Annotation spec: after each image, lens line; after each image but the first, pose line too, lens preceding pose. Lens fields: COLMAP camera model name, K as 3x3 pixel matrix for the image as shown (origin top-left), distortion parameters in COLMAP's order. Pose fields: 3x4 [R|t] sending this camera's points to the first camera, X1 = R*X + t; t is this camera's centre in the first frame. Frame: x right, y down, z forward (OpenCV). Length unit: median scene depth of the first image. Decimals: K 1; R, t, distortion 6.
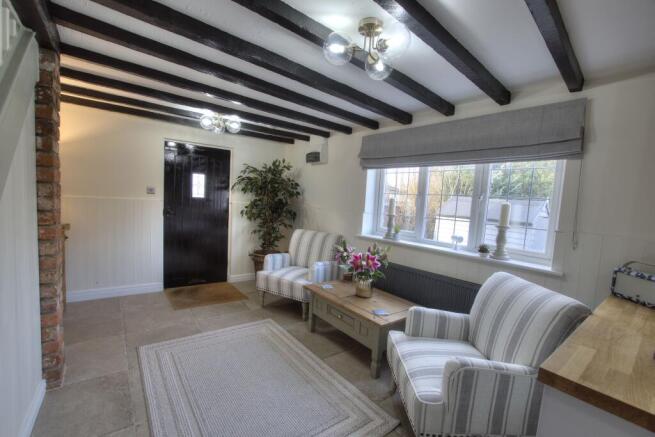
lens RADIAL K [[287.0, 0, 324.8], [0, 287.0, 225.3], [0, 0, 1]] dist [-0.025542, 0.000529]
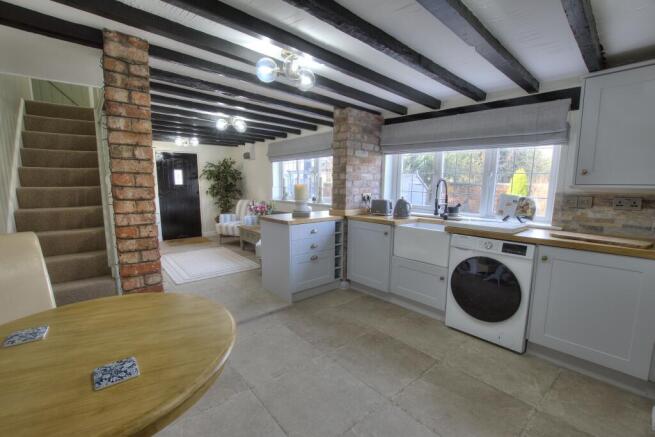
lens RADIAL K [[287.0, 0, 324.8], [0, 287.0, 225.3], [0, 0, 1]] dist [-0.025542, 0.000529]
pose [[0.997491, -0.064072, 0.030120, 0.321785], [0.062276, 0.996419, 0.057198, 0.092920], [-0.033677, -0.055178, 0.997908, -0.661415]]
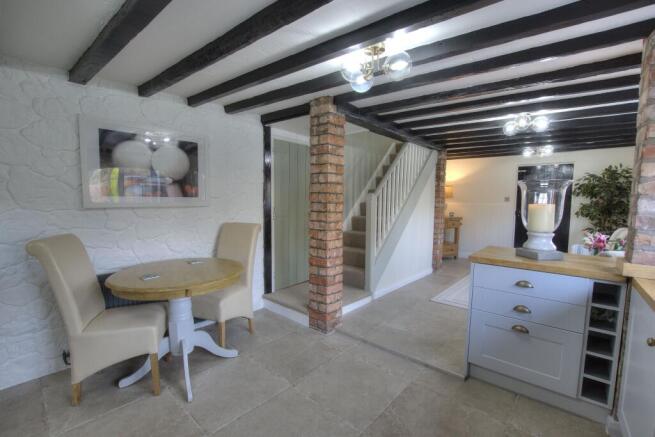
lens RADIAL K [[287.0, 0, 324.8], [0, 287.0, 225.3], [0, 0, 1]] dist [-0.025542, 0.000529]
pose [[0.192962, 0.030421, -0.980734, 0.691632], [-0.082039, 0.996520, 0.014769, 0.078059], [0.977770, 0.077608, 0.194787, -0.285196]]
